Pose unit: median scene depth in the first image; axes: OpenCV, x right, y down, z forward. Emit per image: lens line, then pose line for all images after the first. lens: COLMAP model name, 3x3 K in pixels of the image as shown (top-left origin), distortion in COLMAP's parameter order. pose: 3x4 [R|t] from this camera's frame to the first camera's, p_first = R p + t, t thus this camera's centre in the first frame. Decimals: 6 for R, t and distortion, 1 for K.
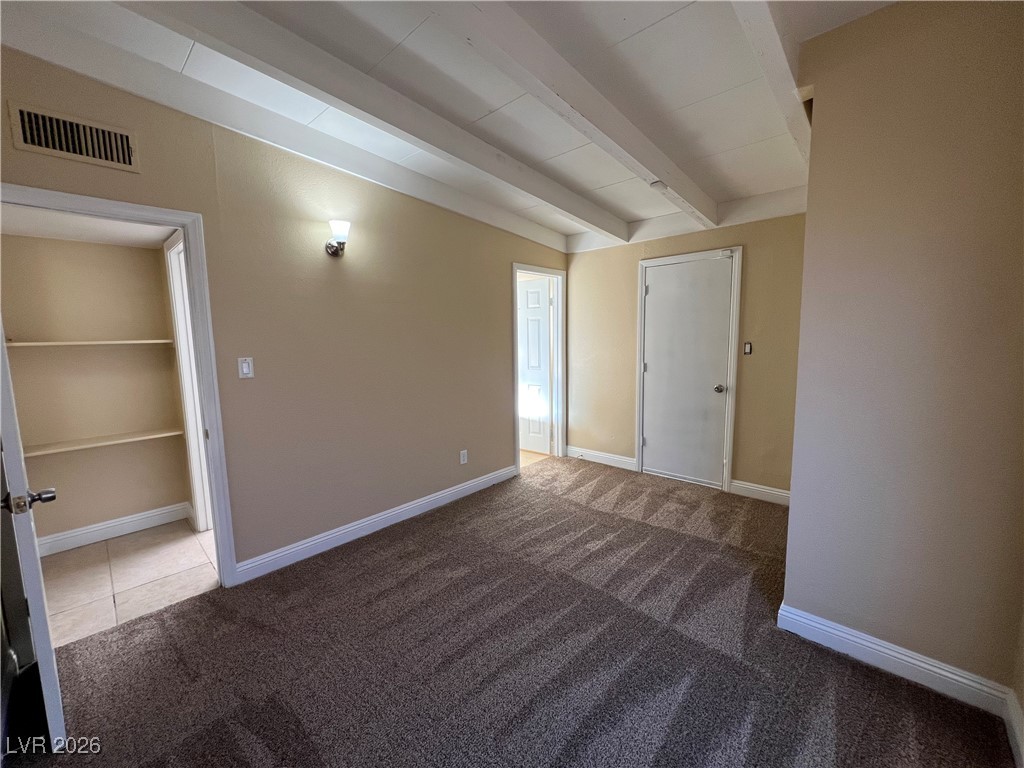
lens RADIAL K [[409.8, 0, 521.1], [0, 409.8, 382.5], [0, 0, 1]] dist [0.000495, 0.000661]
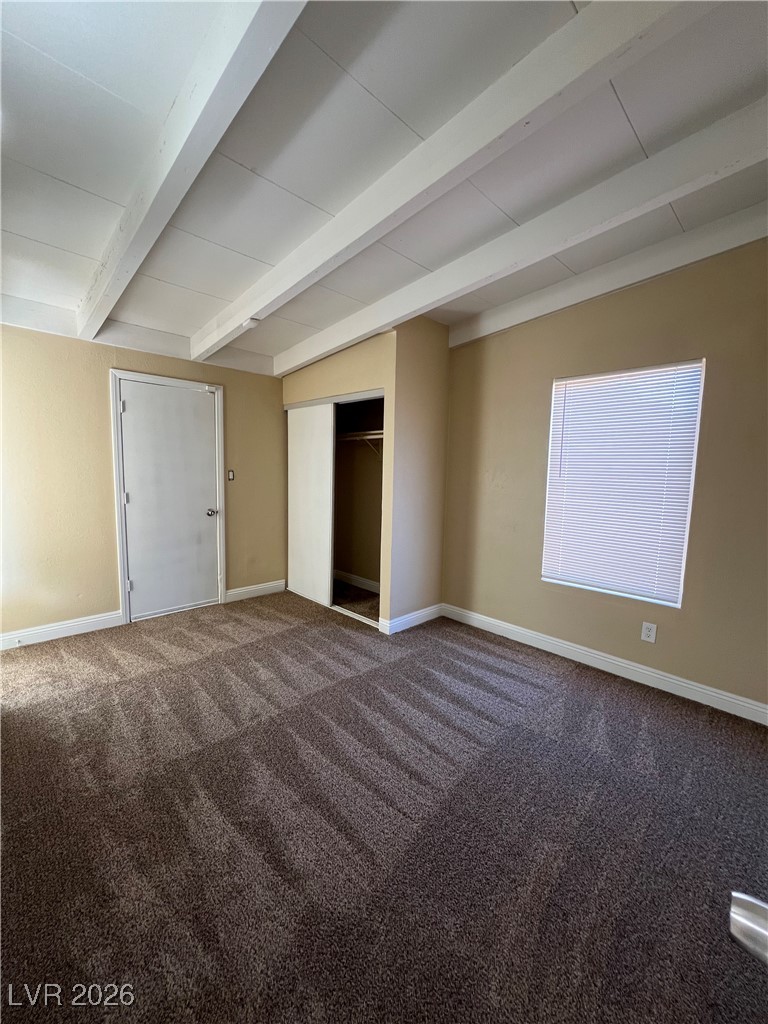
lens RADIAL K [[409.8, 0, 382.0], [0, 409.8, 507.5], [0, 0, 1]] dist [0.000495, 0.000661]
pose [[0.054575, -0.070714, 0.996003, -0.598606], [0.089604, 0.993812, 0.065648, -0.029449], [-0.994481, 0.085663, 0.060574, 0.502824]]
